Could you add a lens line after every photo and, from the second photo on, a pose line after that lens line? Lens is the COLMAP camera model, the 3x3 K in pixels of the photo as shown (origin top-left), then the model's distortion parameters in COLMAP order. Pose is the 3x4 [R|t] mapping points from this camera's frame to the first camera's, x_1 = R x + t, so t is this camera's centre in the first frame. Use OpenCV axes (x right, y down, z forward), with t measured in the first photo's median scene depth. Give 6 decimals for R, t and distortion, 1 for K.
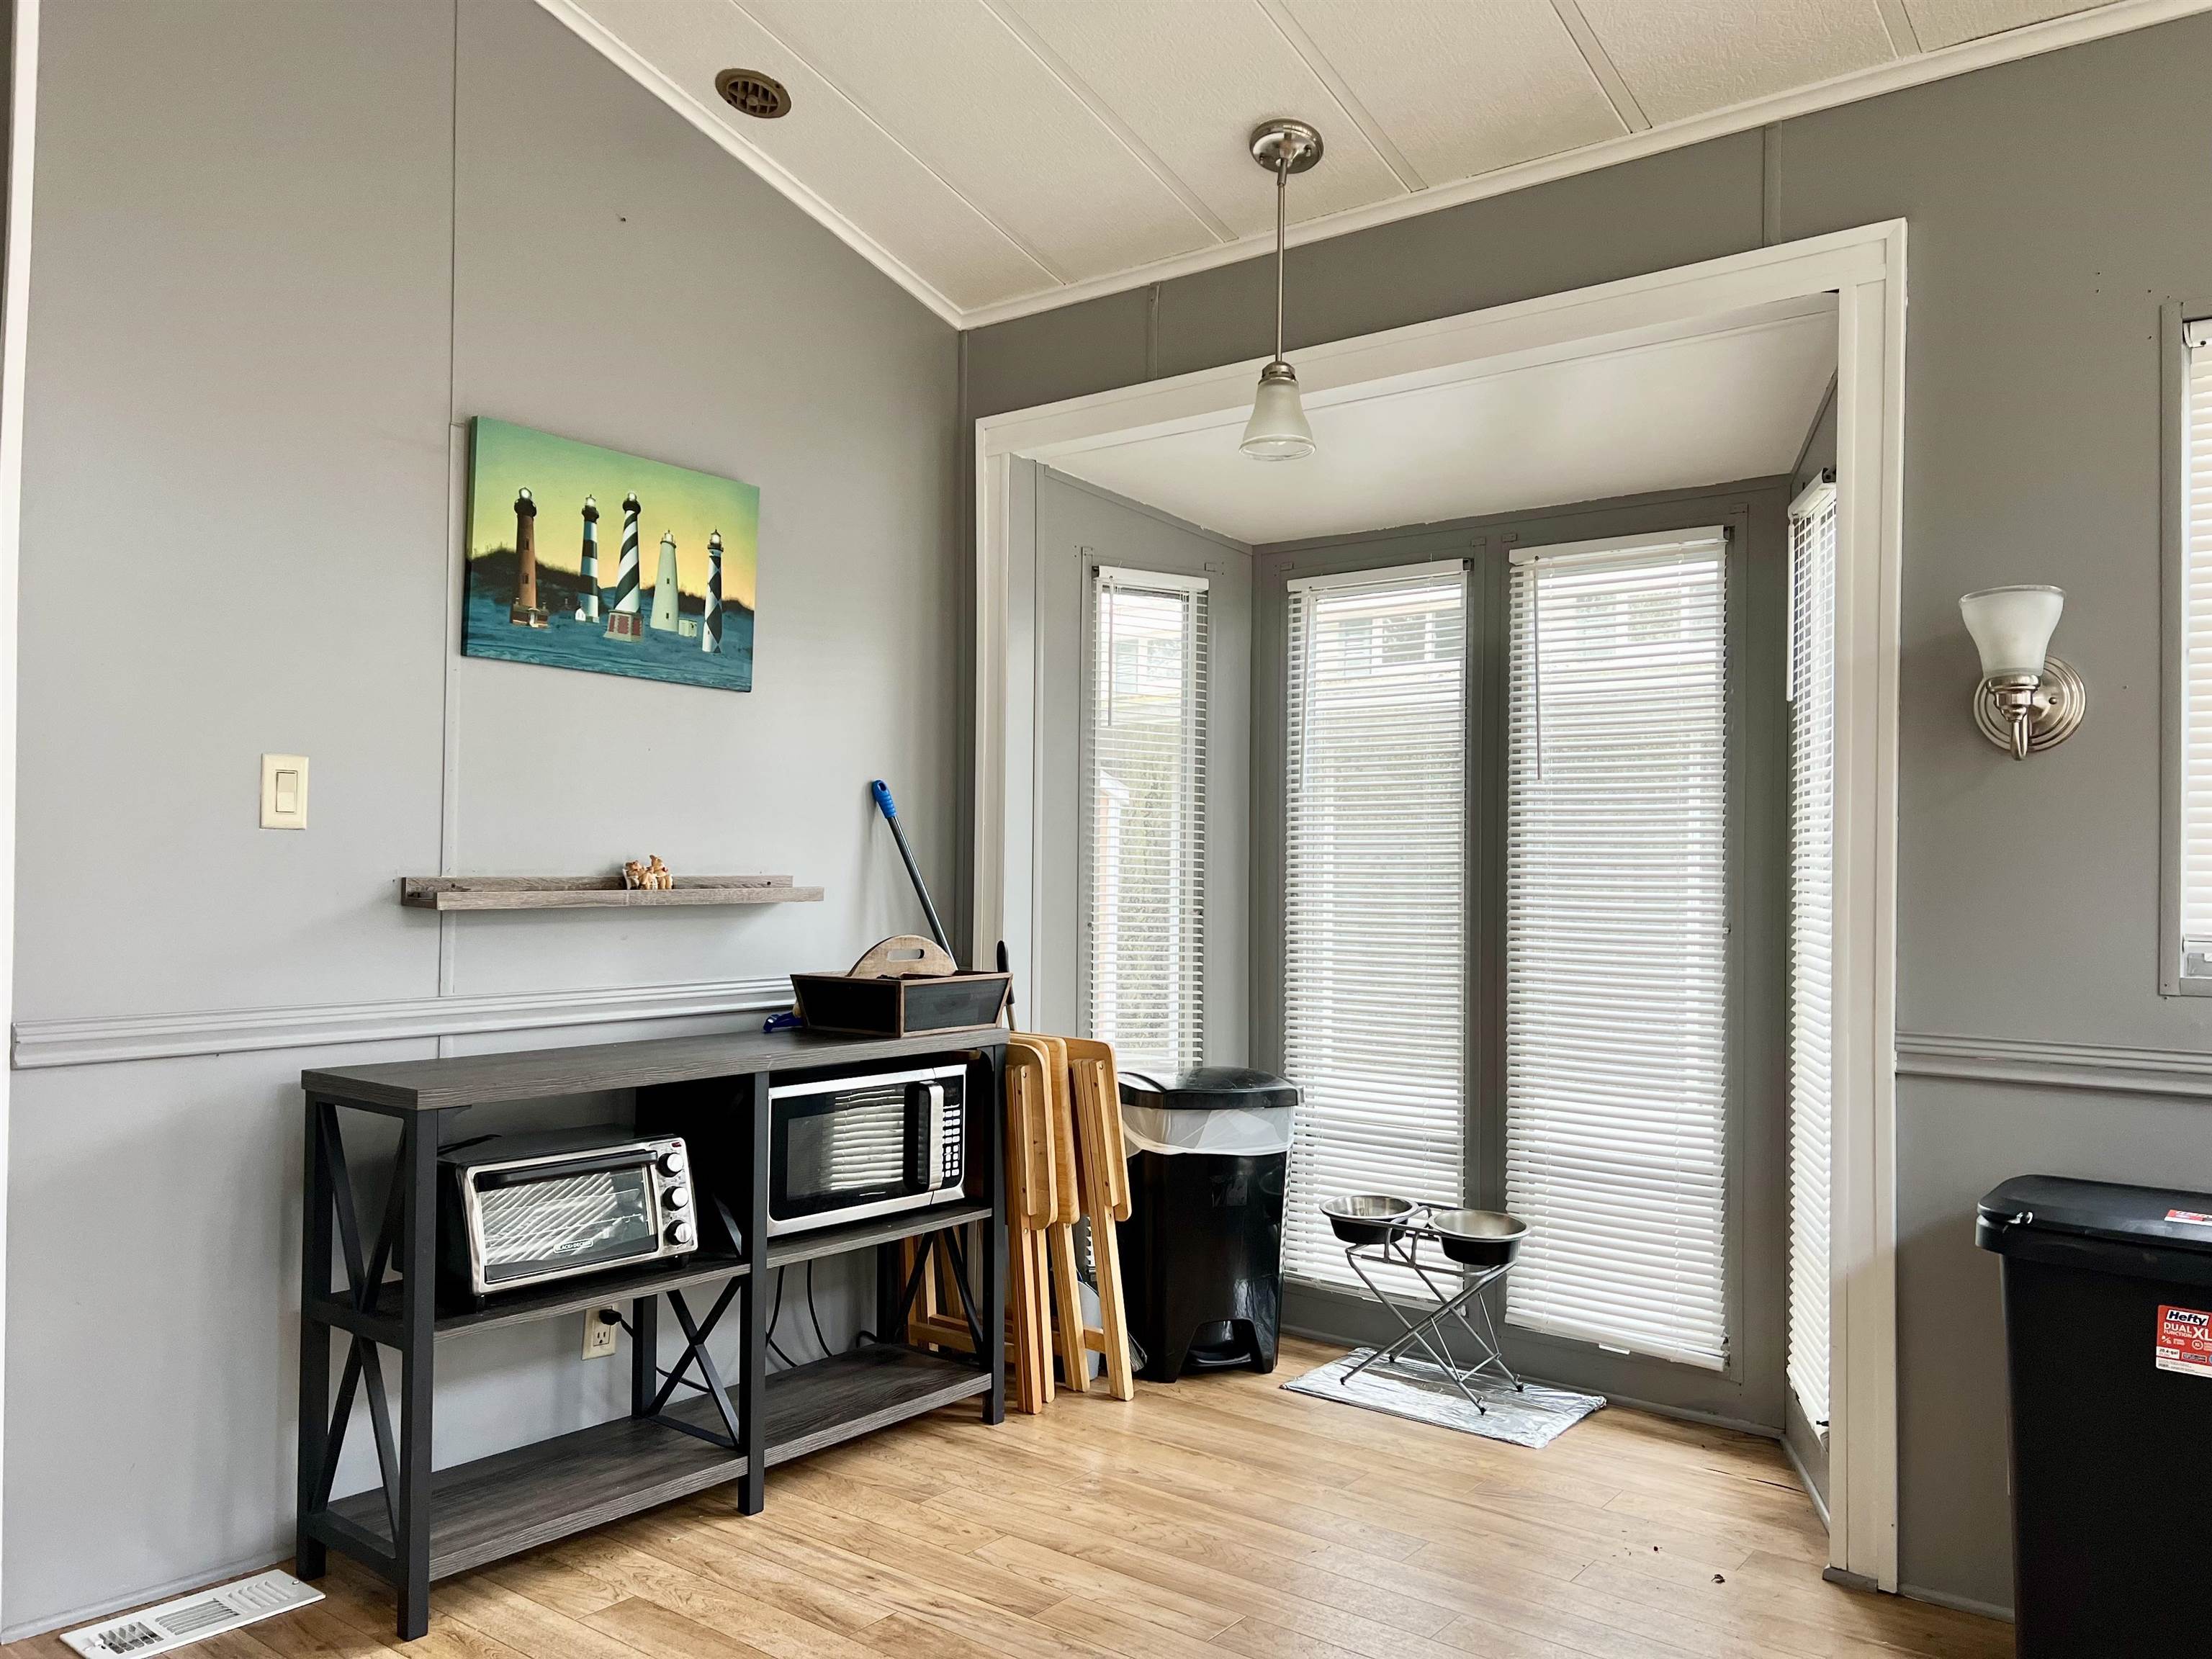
lens RADIAL K [[1650.1, 0, 1101.8], [0, 1650.1, 845.2], [0, 0, 1]] dist [0.054404, -0.055846]
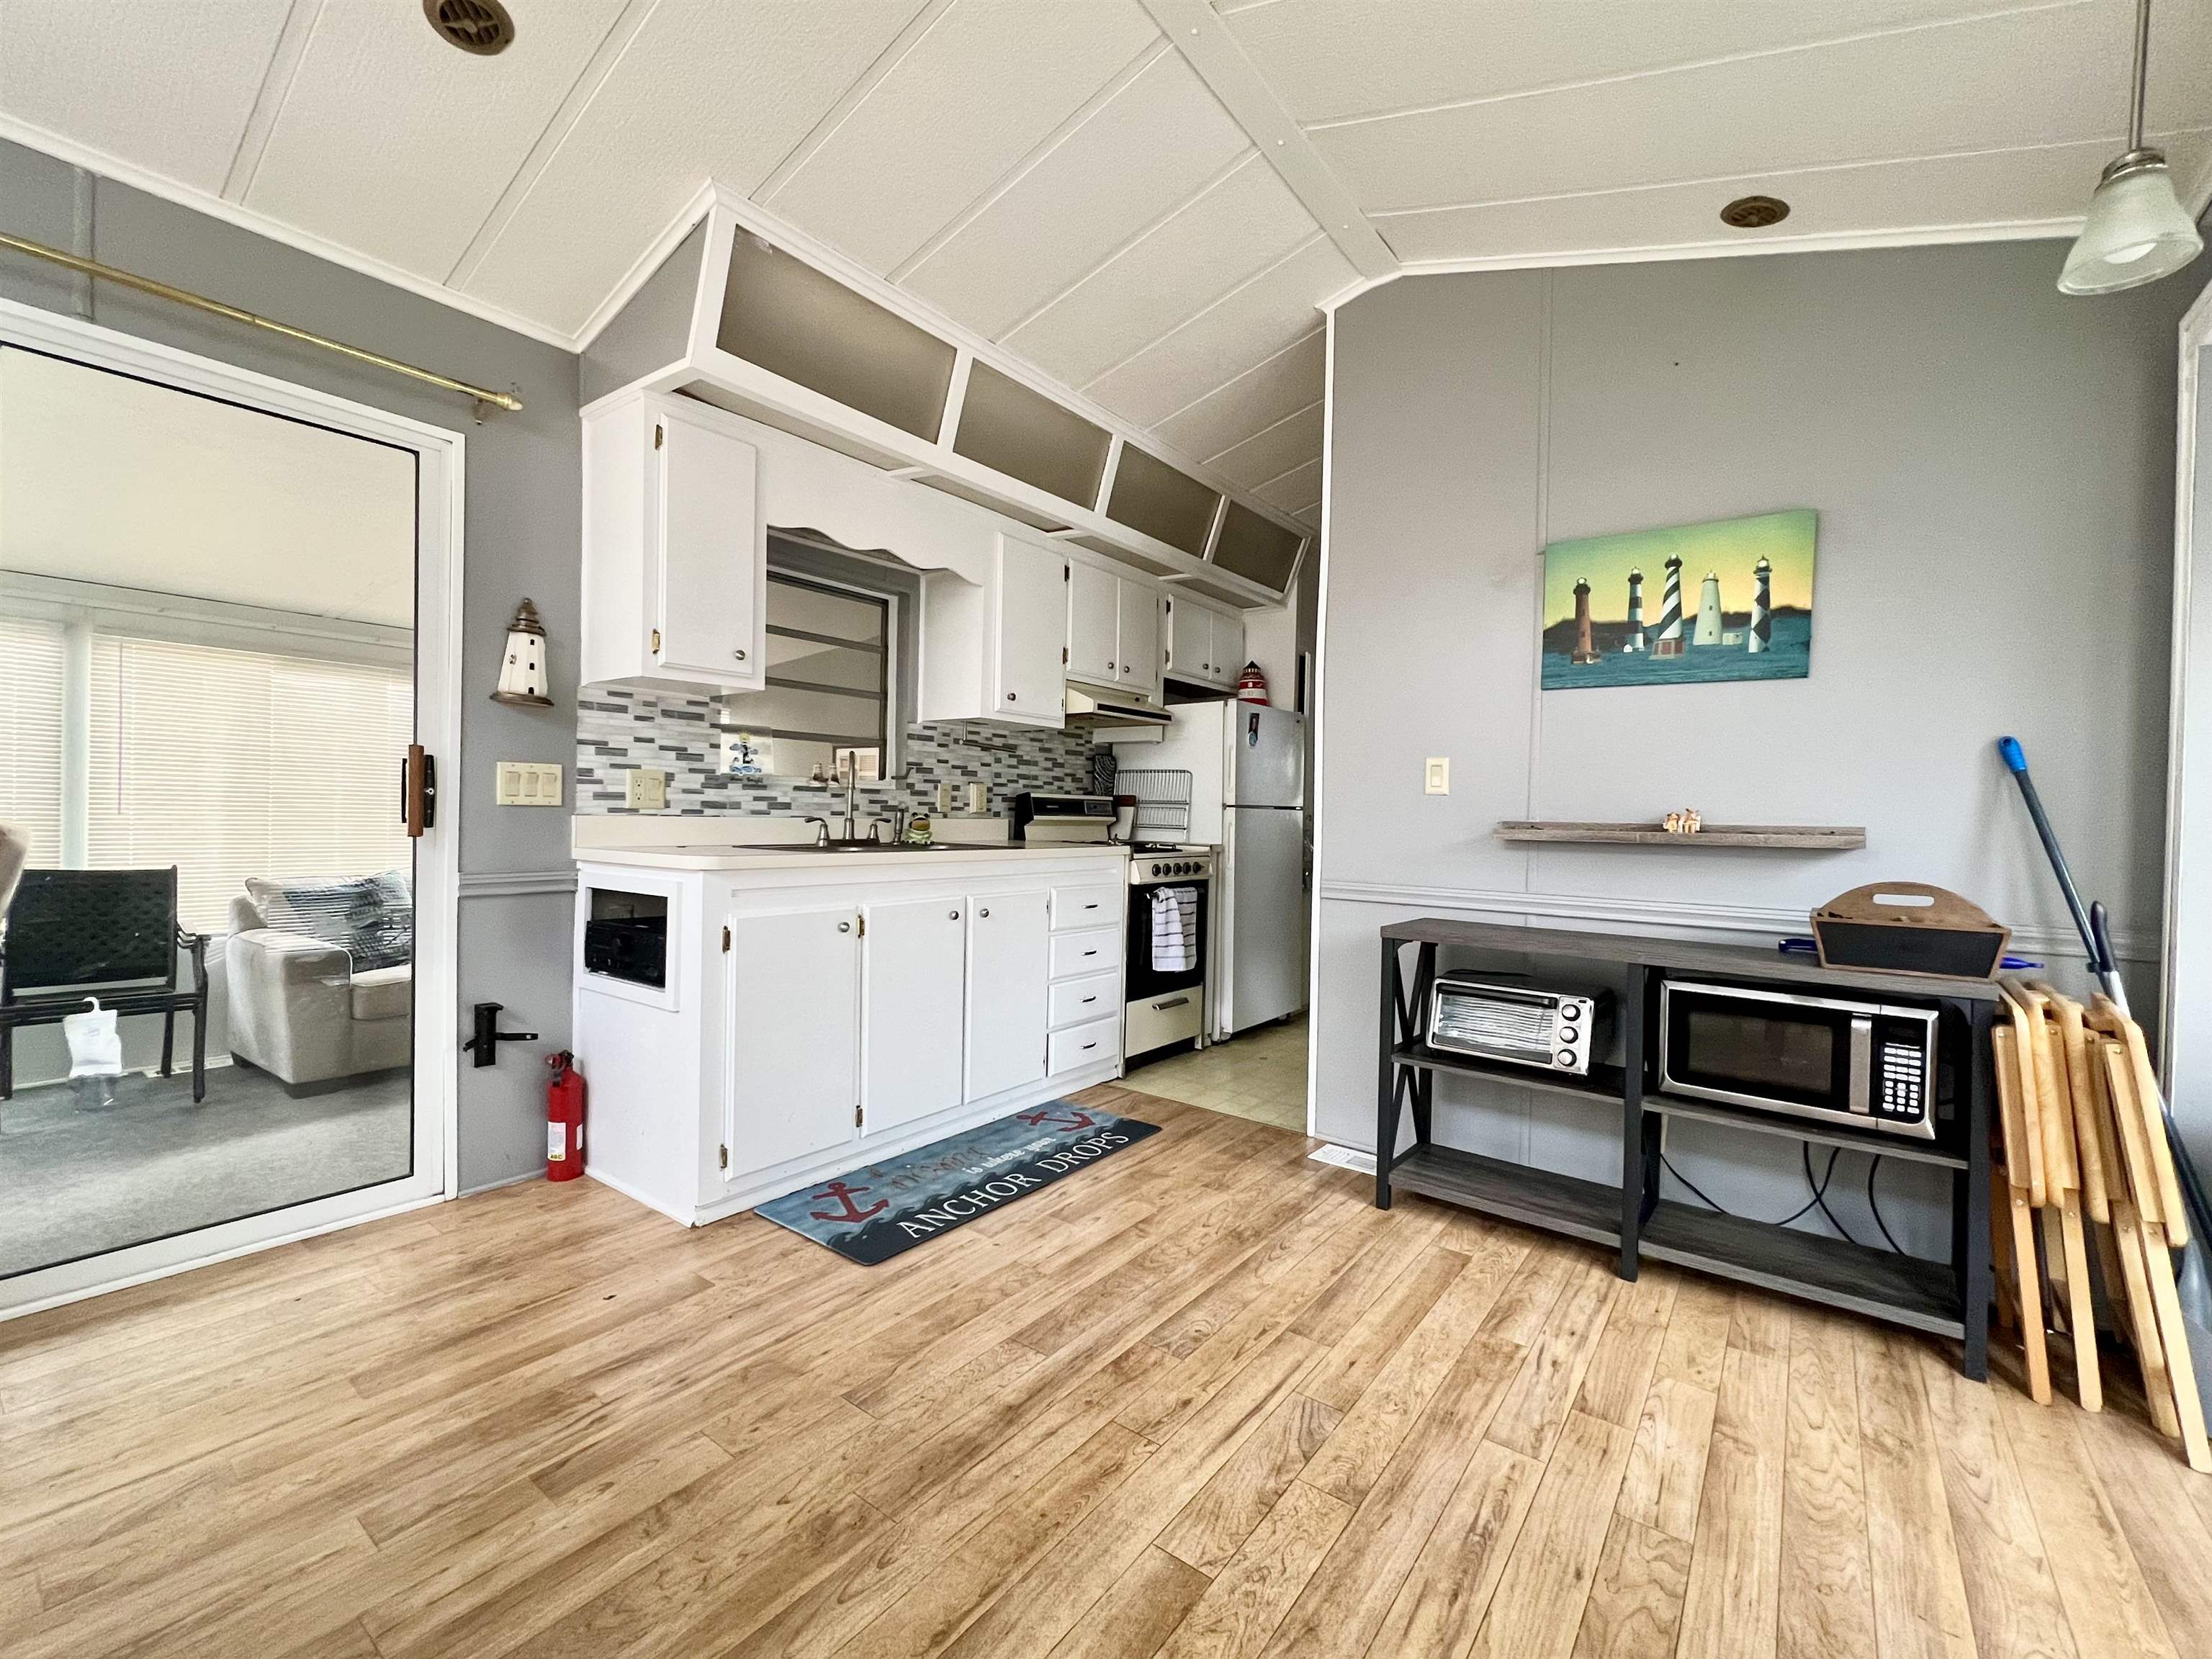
lens RADIAL K [[964.5, 0, 1130.5], [0, 964.5, 832.7], [0, 0, 1]] dist [-0.003067, 0.001058]
pose [[0.026850, 0.008784, -0.999601, 0.552577], [-0.008603, 0.999926, 0.008556, 0.024292], [0.999602, 0.008370, 0.026924, 0.536588]]
